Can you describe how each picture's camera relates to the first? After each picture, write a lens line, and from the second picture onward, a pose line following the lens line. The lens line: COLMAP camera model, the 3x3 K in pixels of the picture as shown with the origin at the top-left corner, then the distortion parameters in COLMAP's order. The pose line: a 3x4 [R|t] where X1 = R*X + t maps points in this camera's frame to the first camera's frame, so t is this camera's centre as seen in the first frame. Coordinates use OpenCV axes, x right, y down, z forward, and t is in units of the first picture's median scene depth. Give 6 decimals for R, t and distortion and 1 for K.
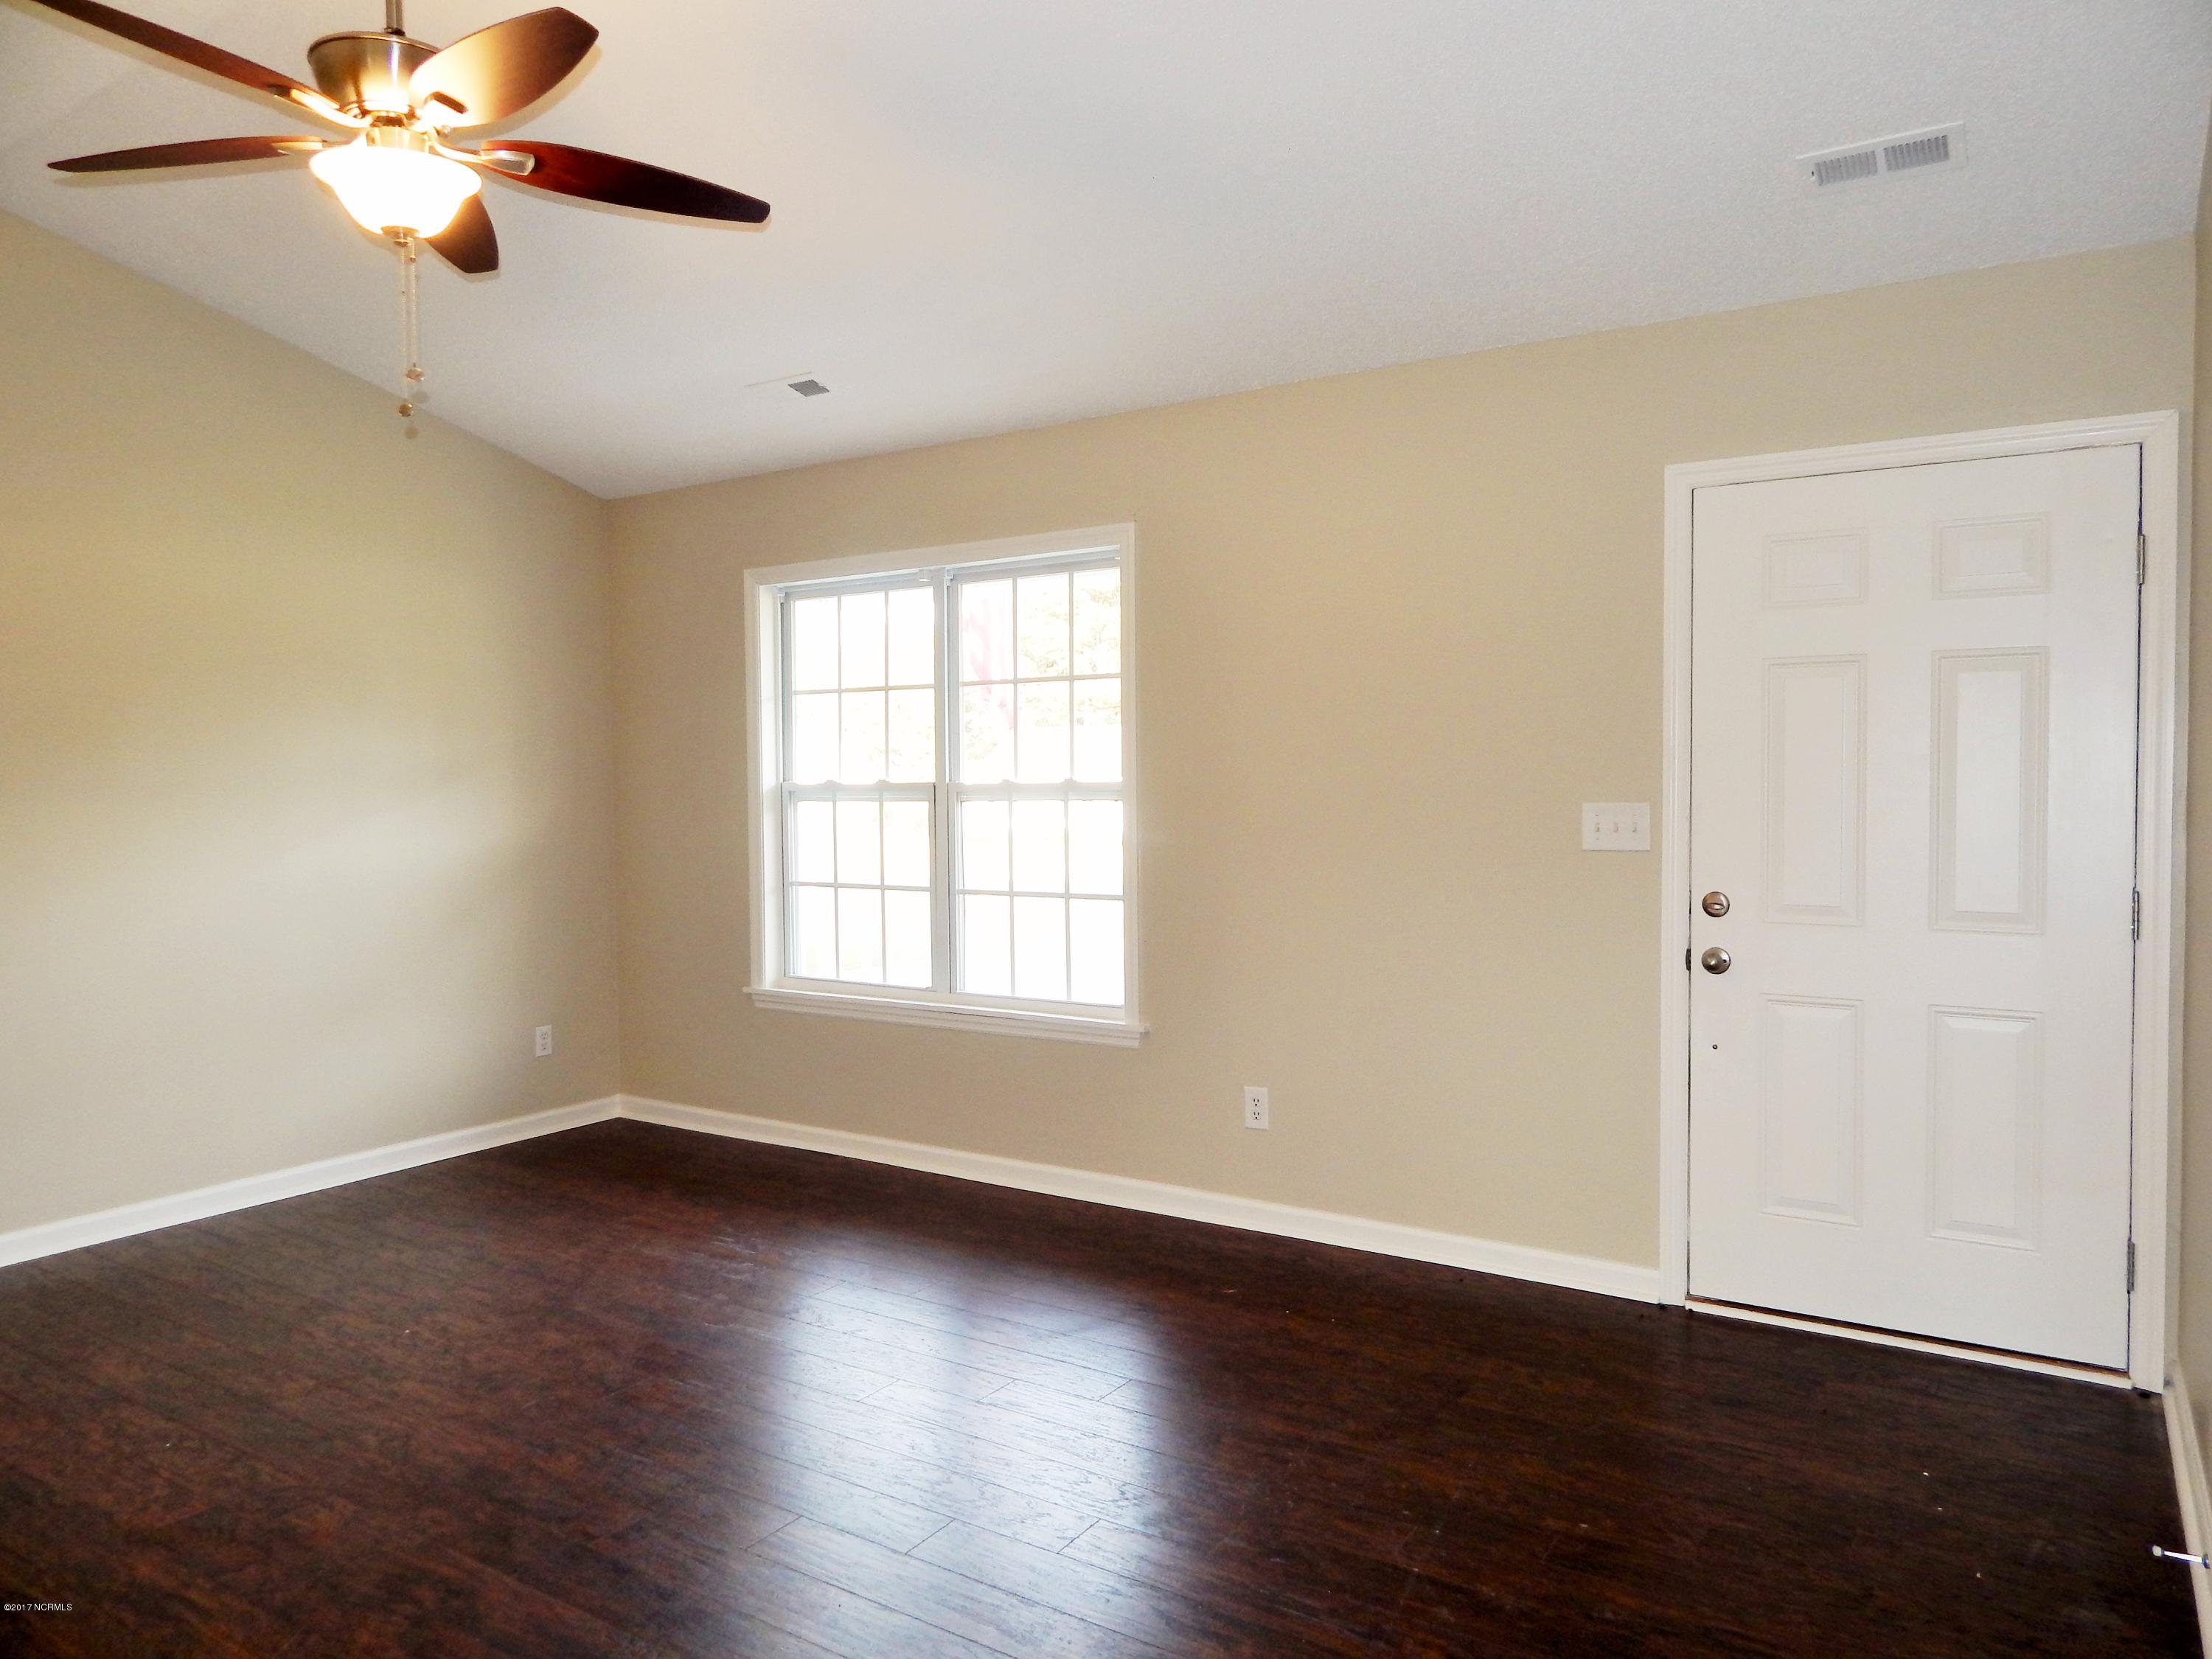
lens RADIAL K [[1450.5, 0, 1111.3], [0, 1450.5, 825.8], [0, 0, 1]] dist [0.000536, -0.004675]
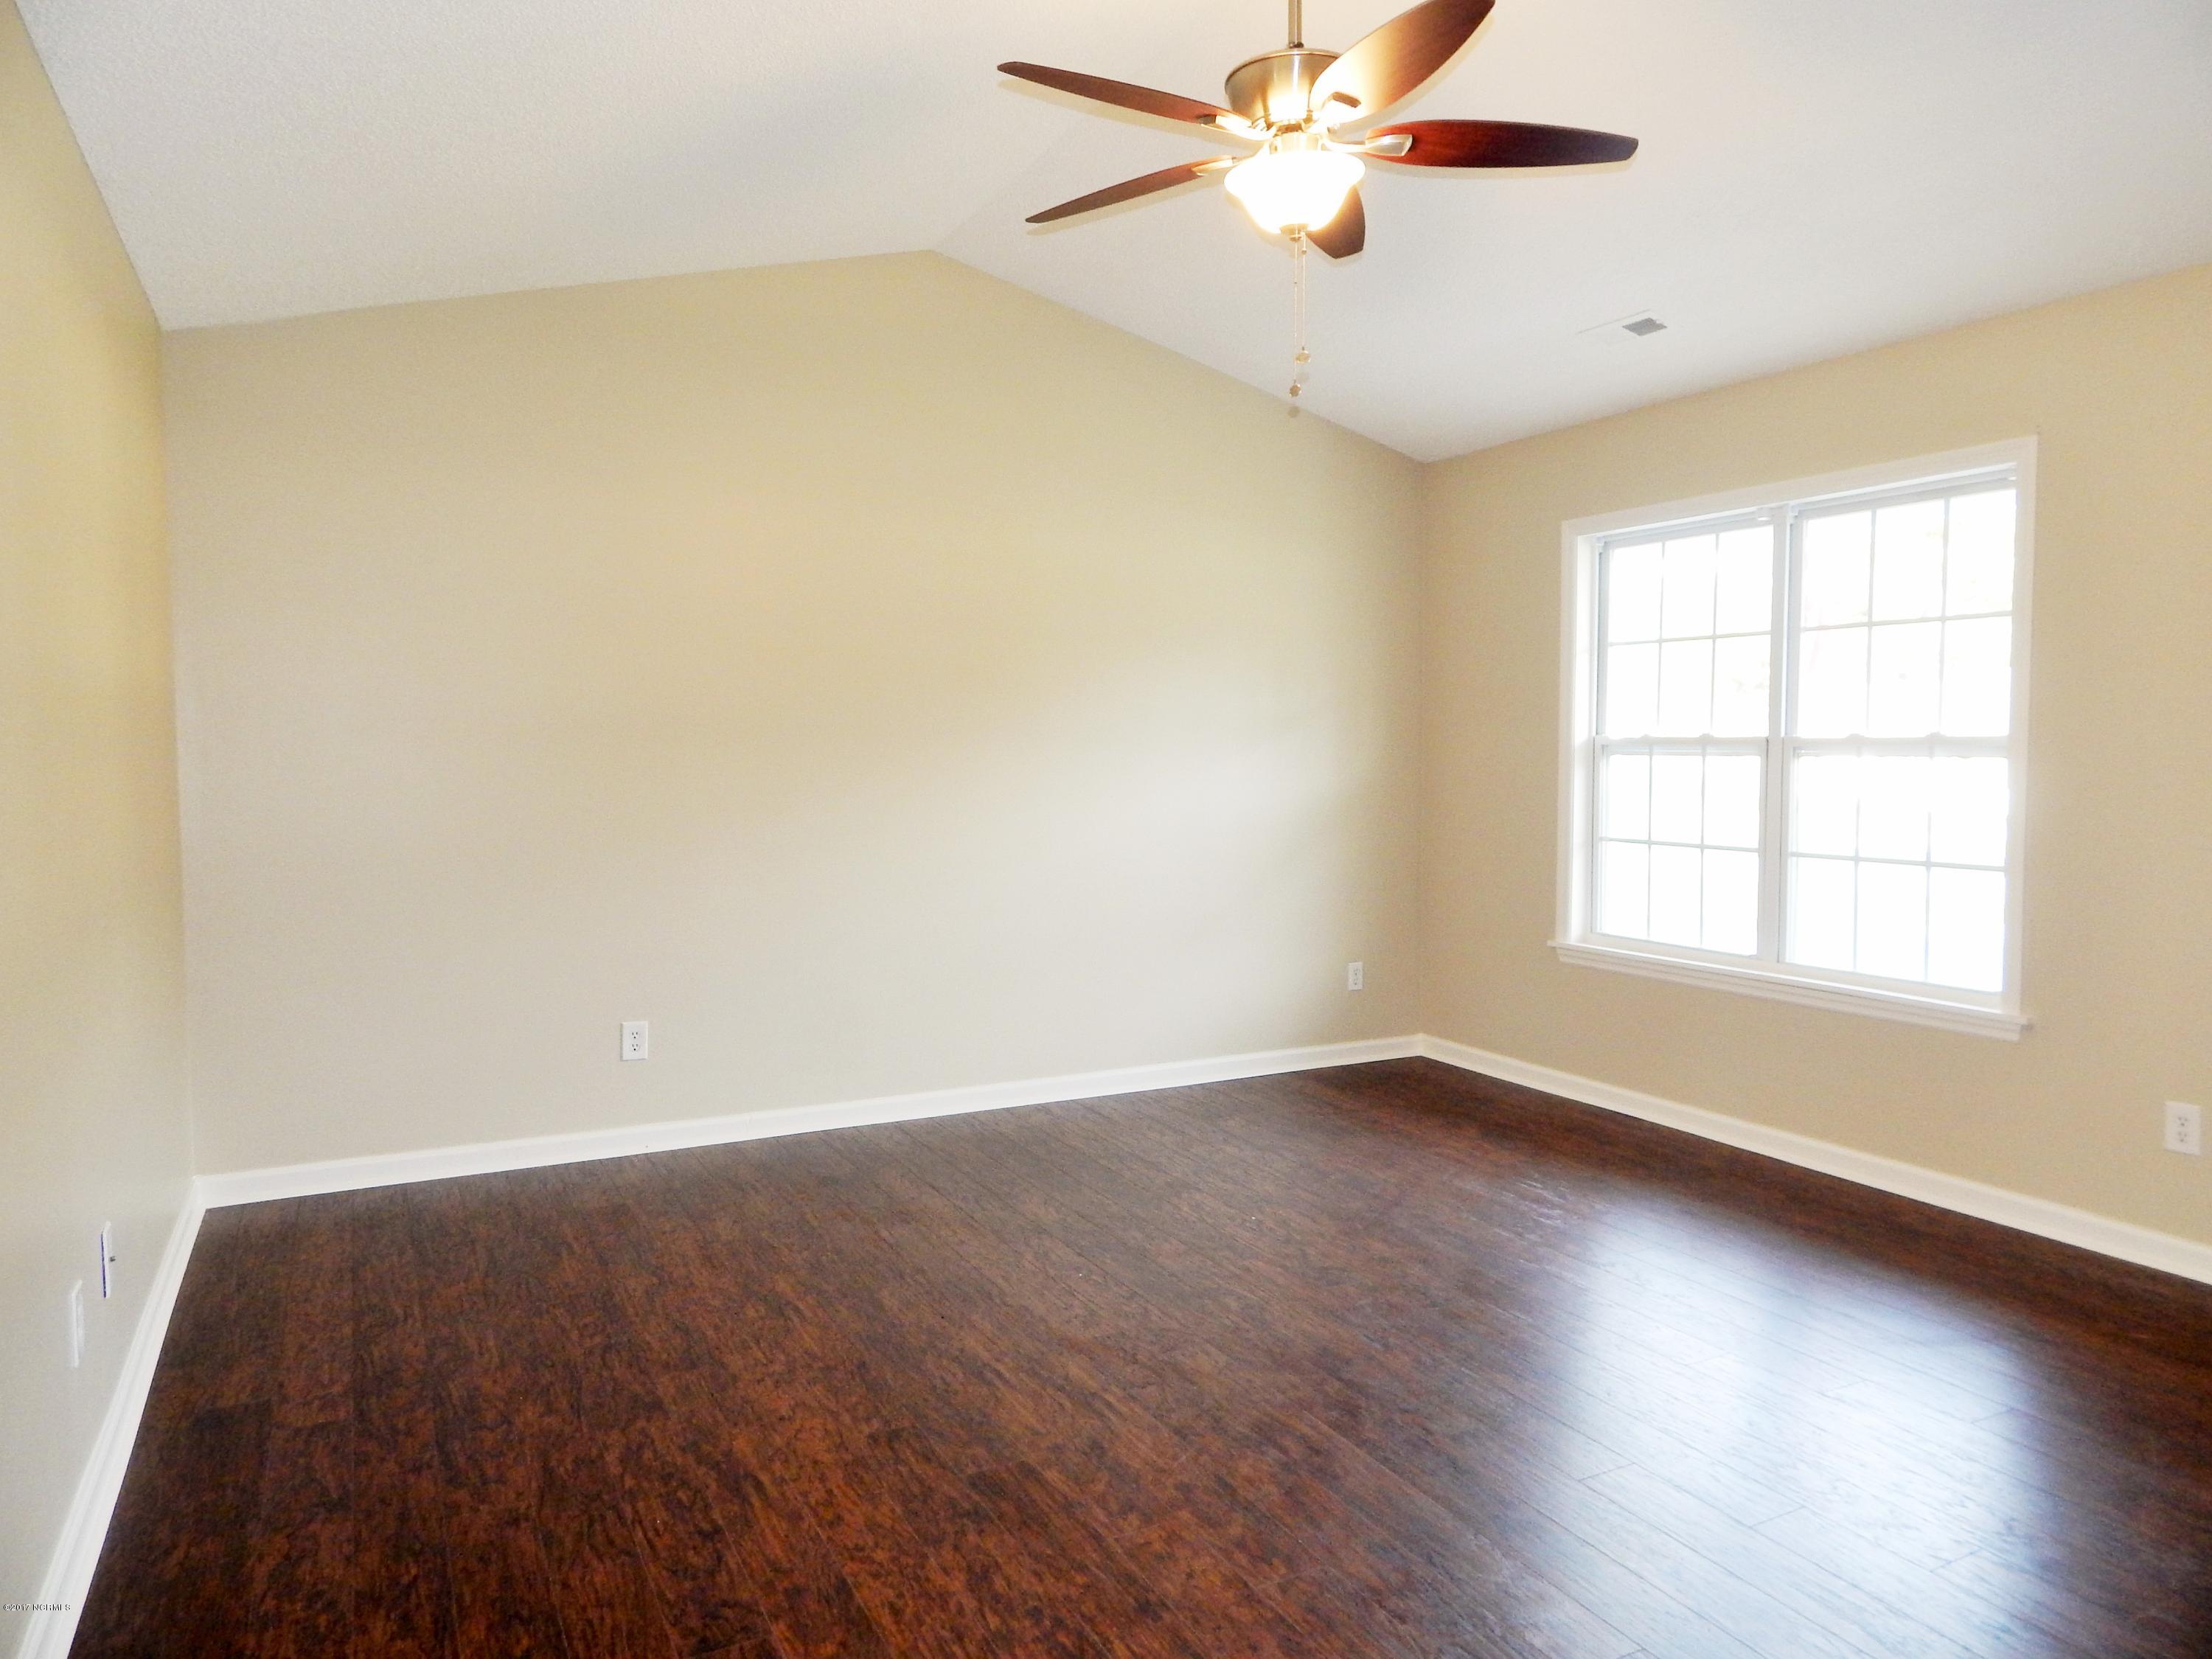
lens RADIAL K [[1450.5, 0, 1111.3], [0, 1450.5, 825.8], [0, 0, 1]] dist [0.000536, -0.004675]
pose [[0.869109, 0.036870, -0.493244, -0.035377], [-0.023507, 0.999170, 0.033268, 0.008752], [0.494061, -0.017319, 0.869254, -0.027973]]
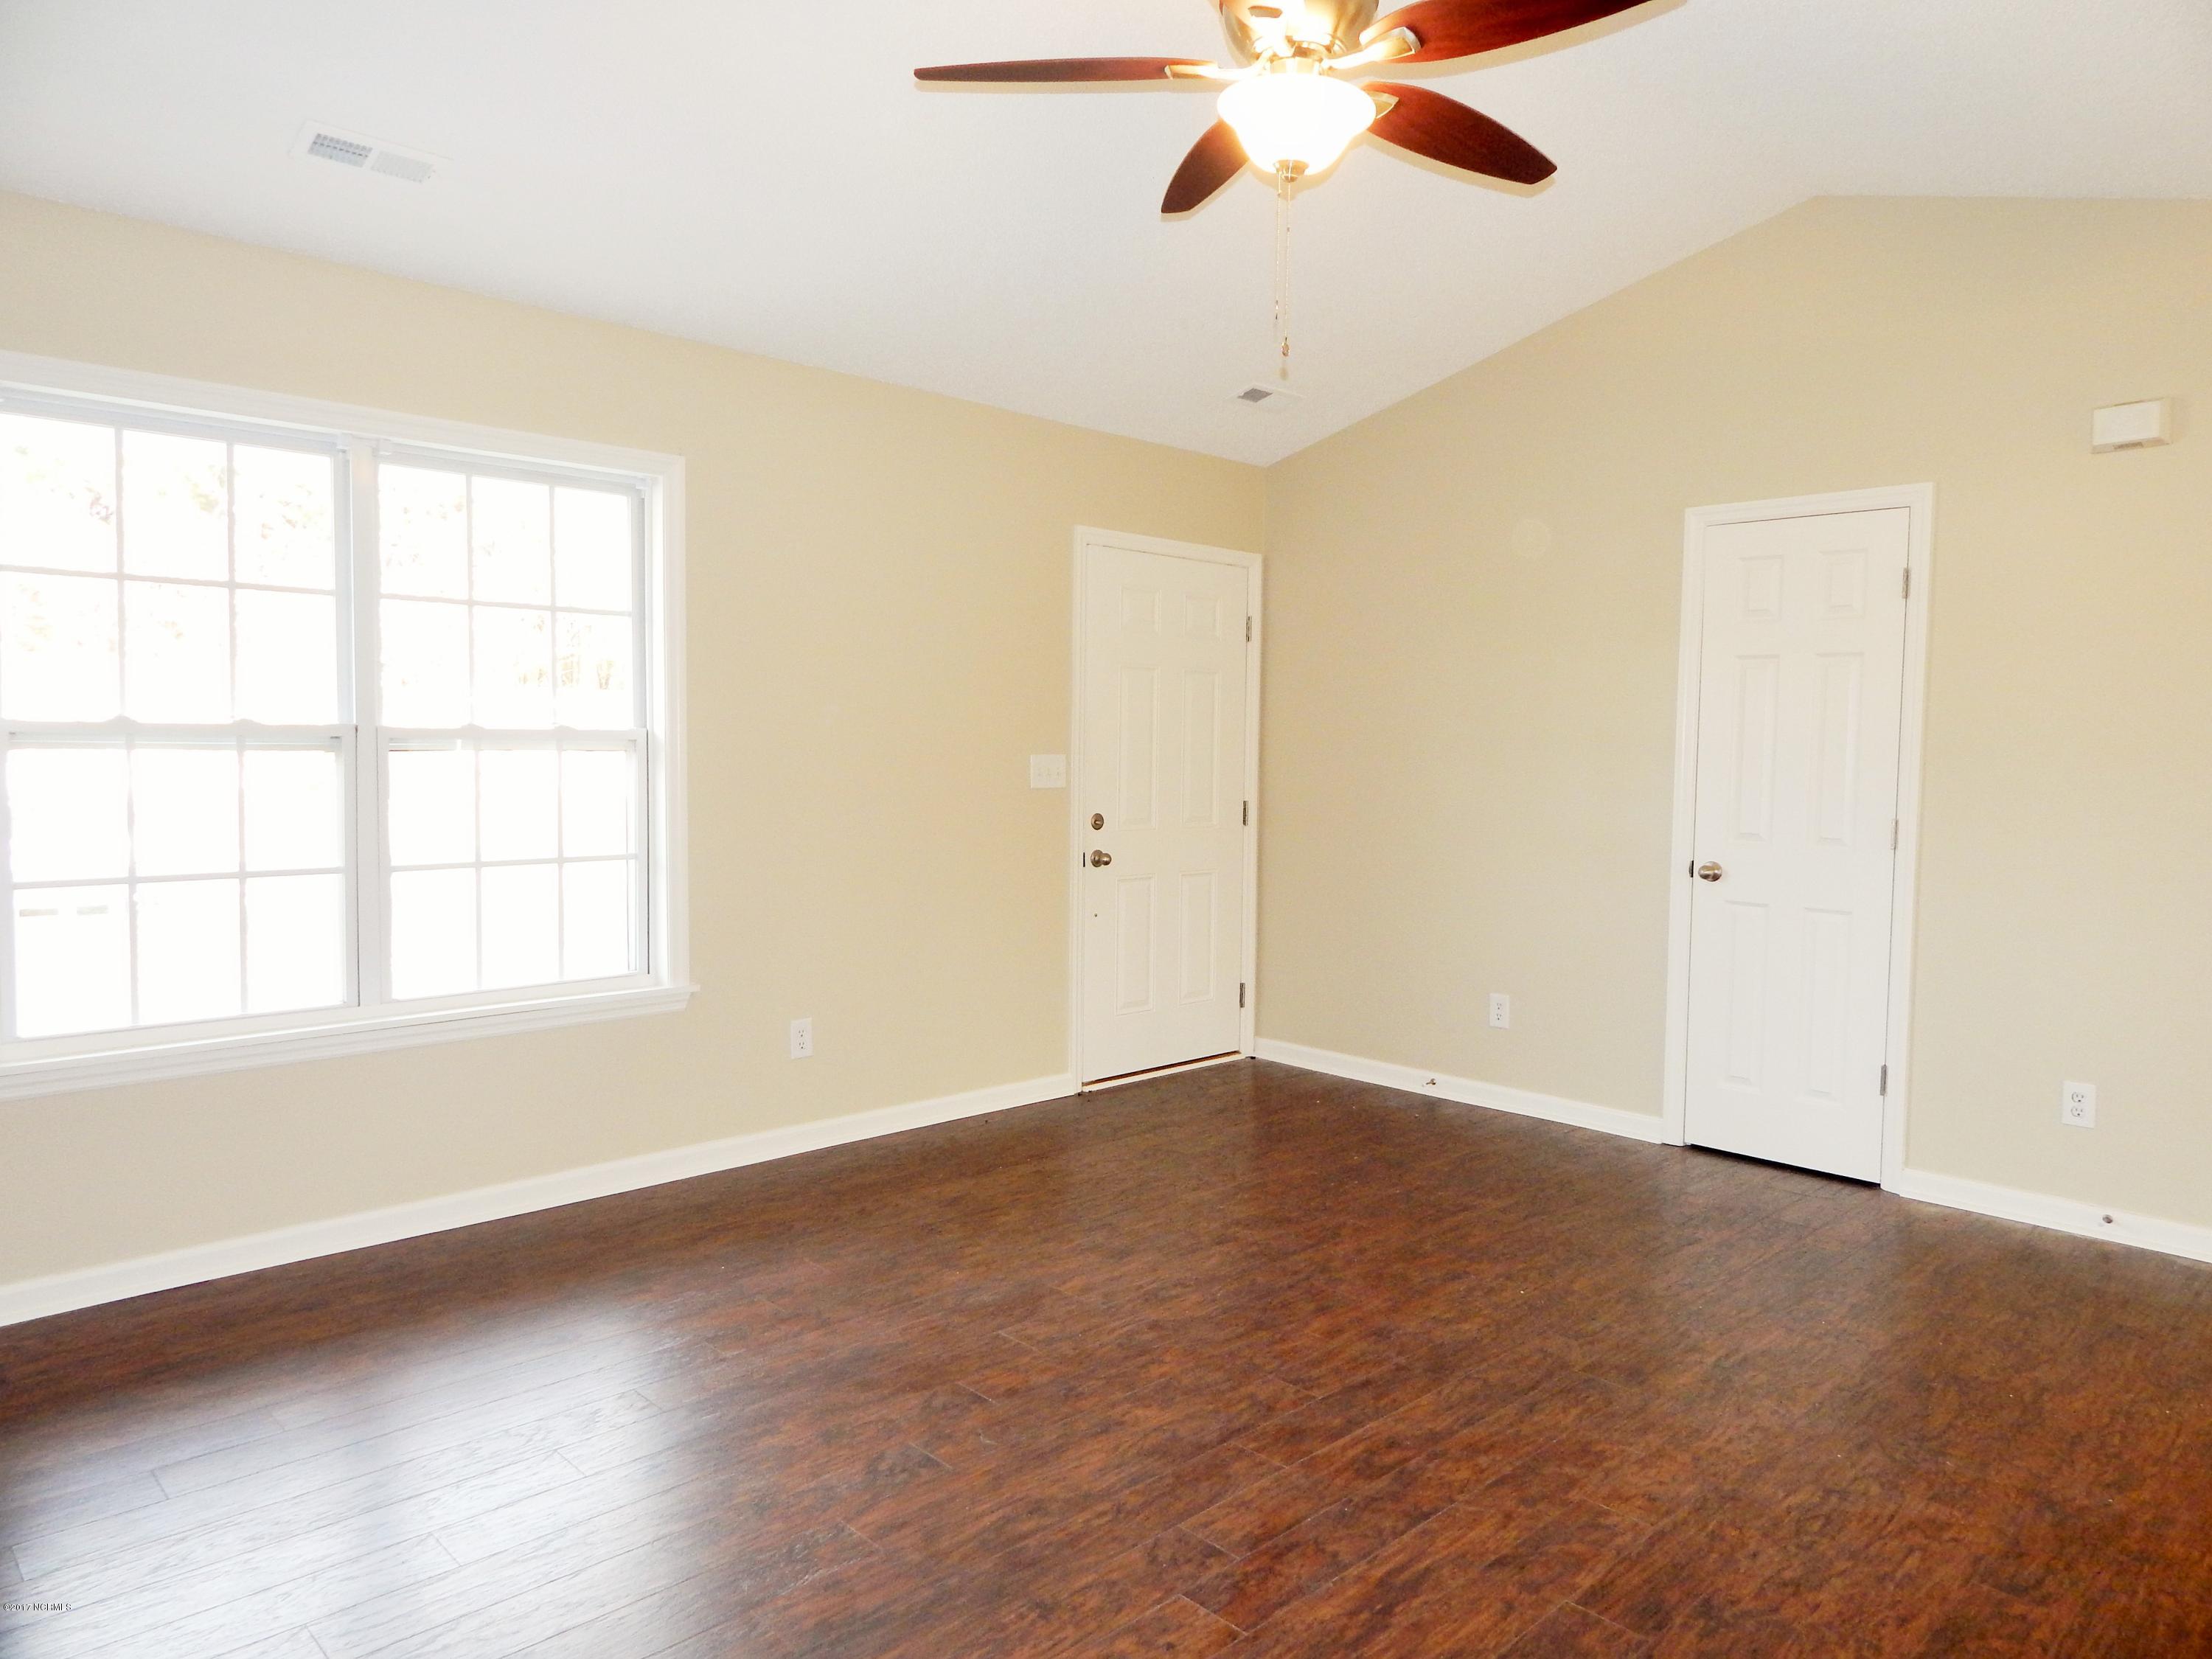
lens RADIAL K [[1458.7, 0, 1112.8], [0, 1458.7, 822.3], [0, 0, 1]] dist [-0.004018, -0.004066]
pose [[0.227262, -0.040818, 0.972978, -1.022227], [0.017758, 0.999129, 0.037767, -0.001702], [-0.973672, 0.008696, 0.227789, 0.609972]]
